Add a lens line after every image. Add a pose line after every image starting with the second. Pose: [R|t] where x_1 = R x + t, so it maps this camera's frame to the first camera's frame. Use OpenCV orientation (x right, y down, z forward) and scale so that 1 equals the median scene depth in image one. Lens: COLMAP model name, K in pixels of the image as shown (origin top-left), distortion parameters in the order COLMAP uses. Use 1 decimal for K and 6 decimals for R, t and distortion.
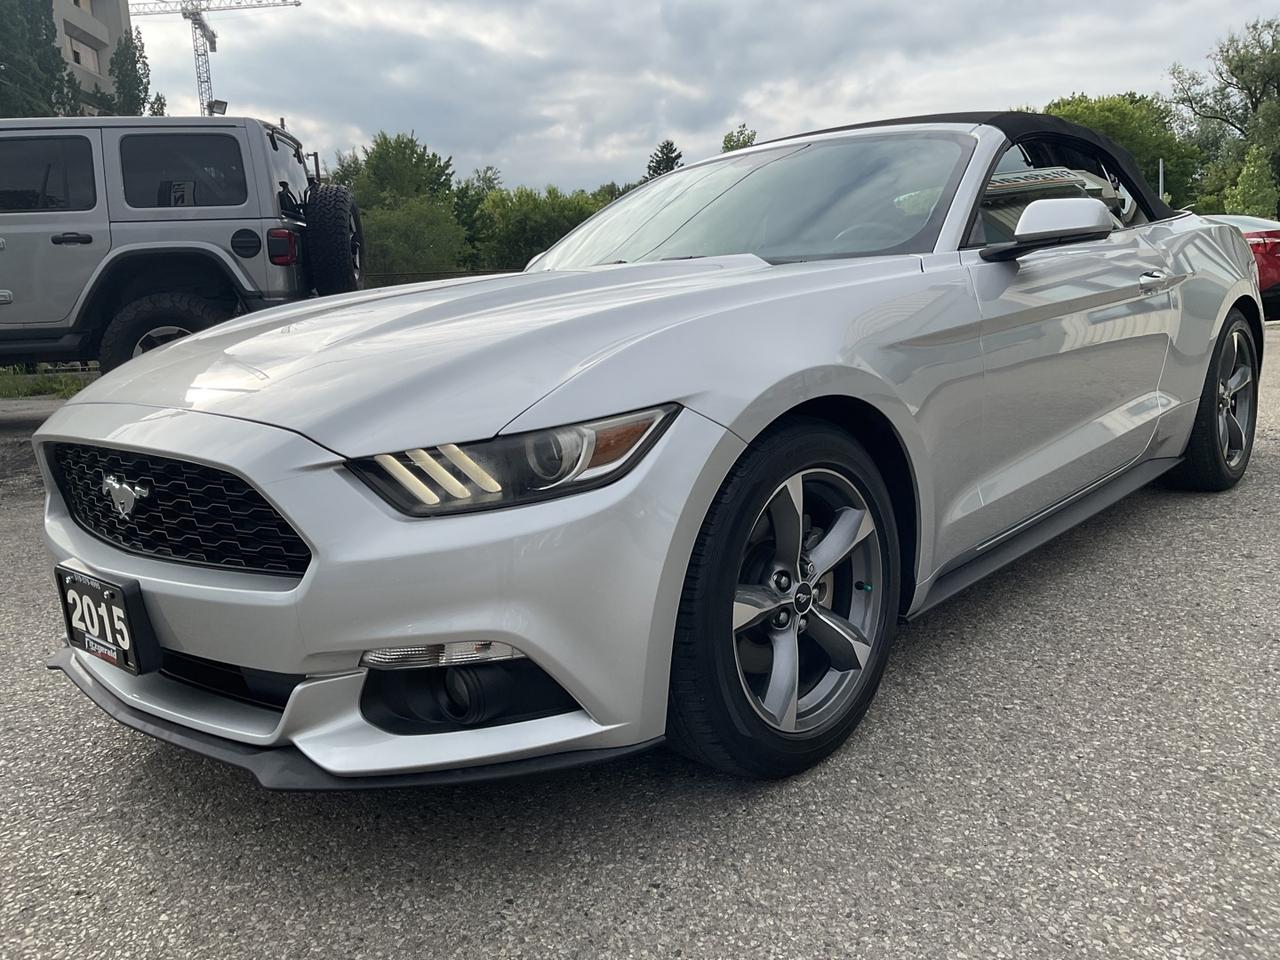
lens RADIAL K [[1077.0, 0, 640.6], [0, 1077.0, 480.7], [0, 0, 1]] dist [0.009615, -0.039445]
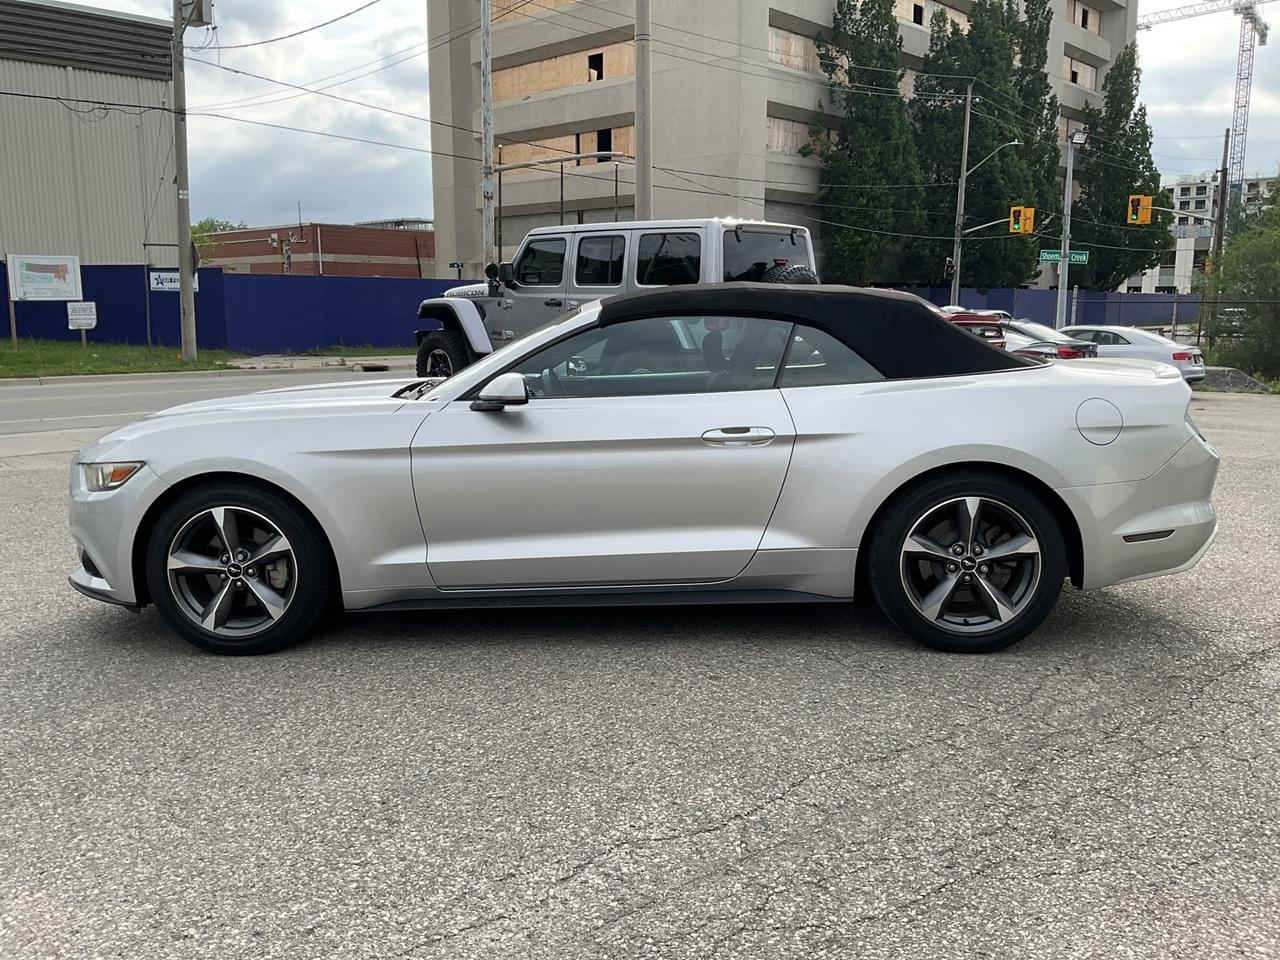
lens RADIAL K [[1082.7, 0, 635.5], [0, 1082.7, 472.2], [0, 0, 1]] dist [0.018203, -0.054317]
pose [[0.621141, 0.160994, -0.766985, 1.744799], [-0.165231, 0.983576, 0.072645, -0.276272], [0.766083, 0.081607, 0.637540, 0.222192]]
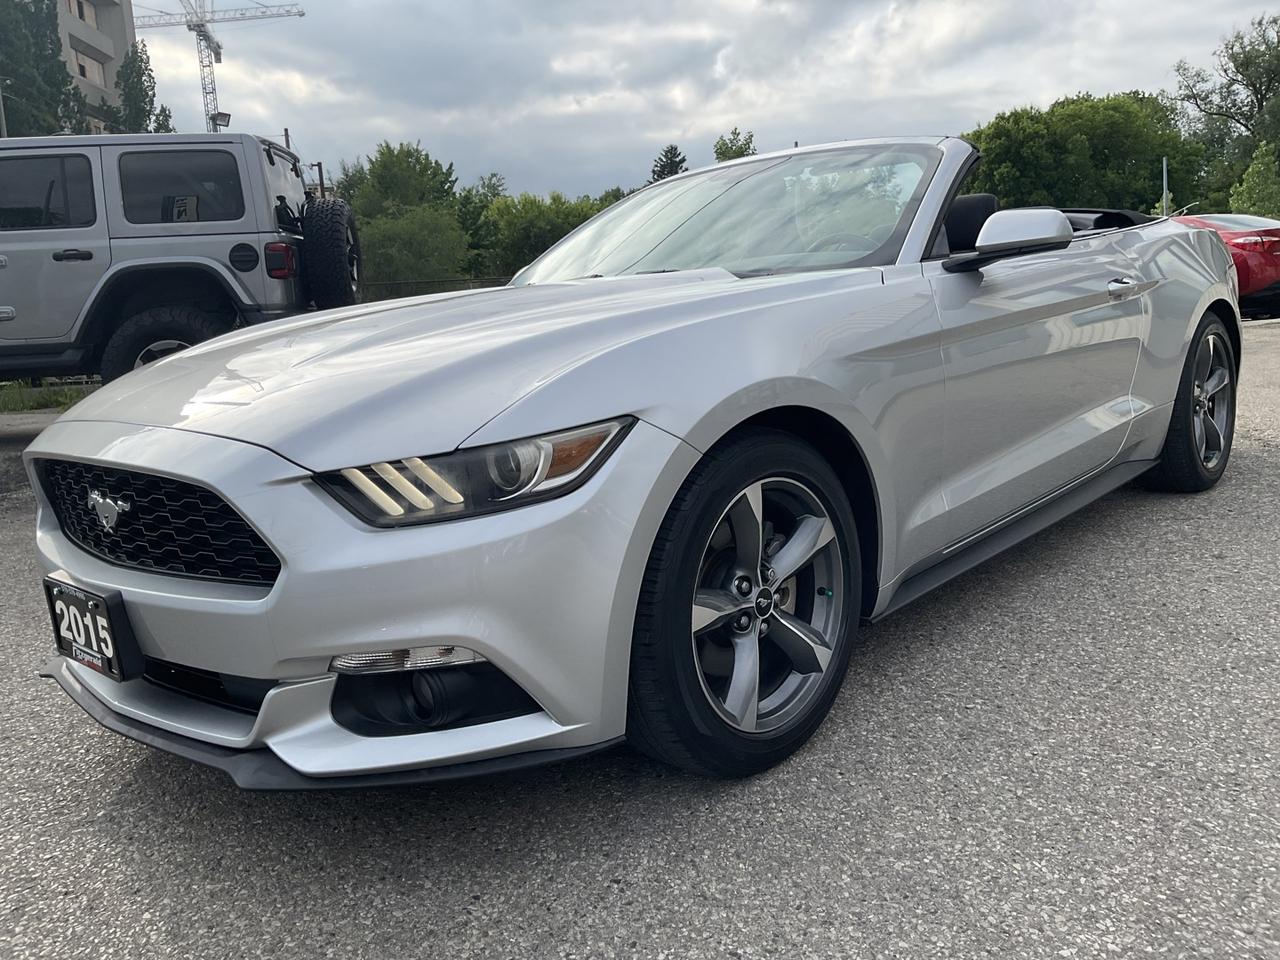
lens RADIAL K [[1084.3, 0, 637.3], [0, 1084.3, 470.3], [0, 0, 1]] dist [0.014671, -0.048935]
pose [[0.999872, -0.010970, -0.011615, 0.038008], [0.010802, 0.999837, -0.014433, -0.002971], [0.011772, 0.014306, 0.999828, -0.037413]]
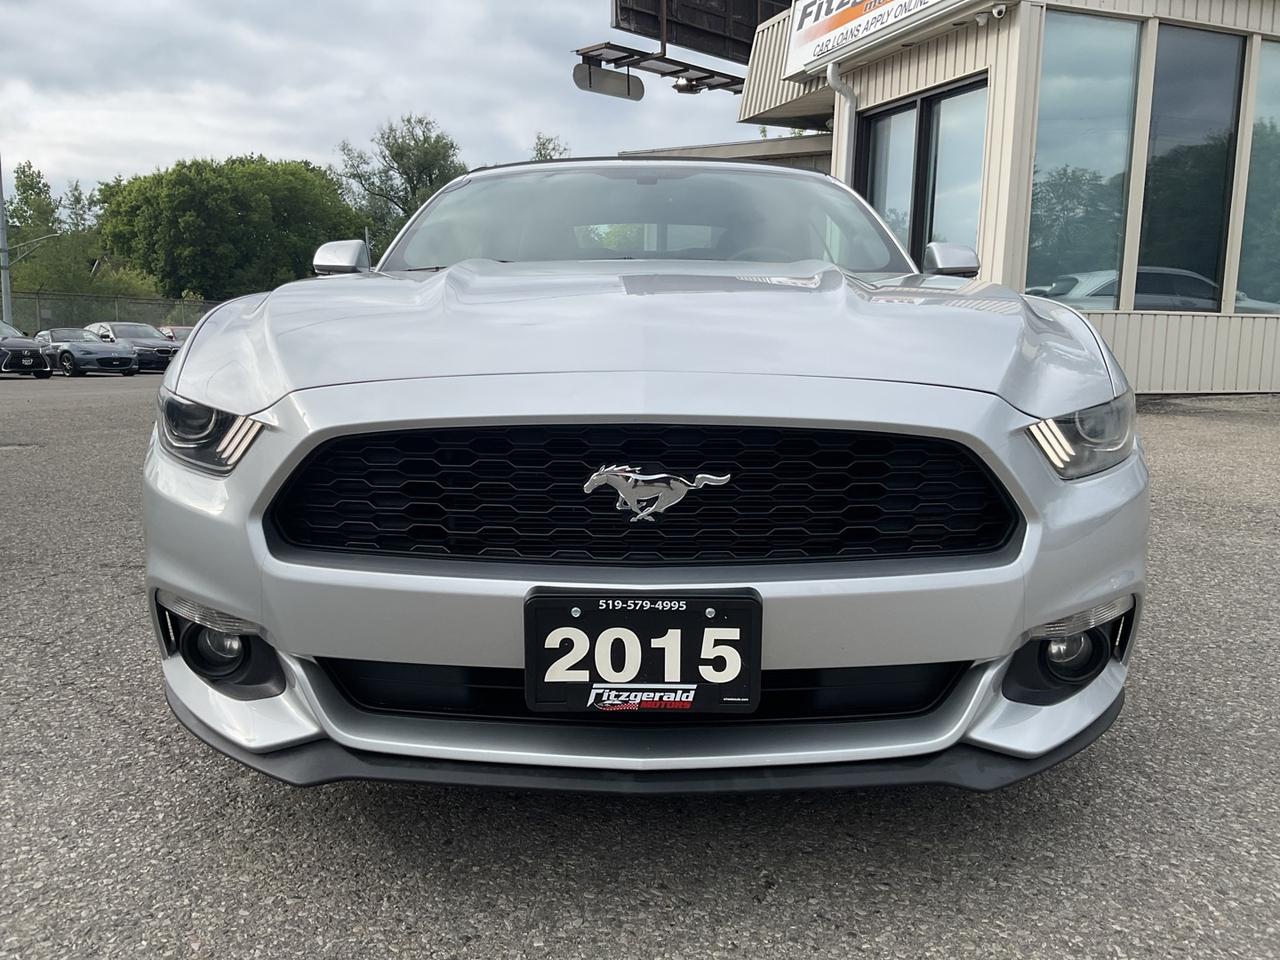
lens RADIAL K [[1084.3, 0, 637.3], [0, 1084.3, 470.3], [0, 0, 1]] dist [0.014671, -0.048935]
pose [[0.727367, -0.033931, 0.685409, -0.790070], [0.075921, 0.996625, -0.031231, 0.014239], [-0.682036, 0.074753, 0.727488, 0.342852]]
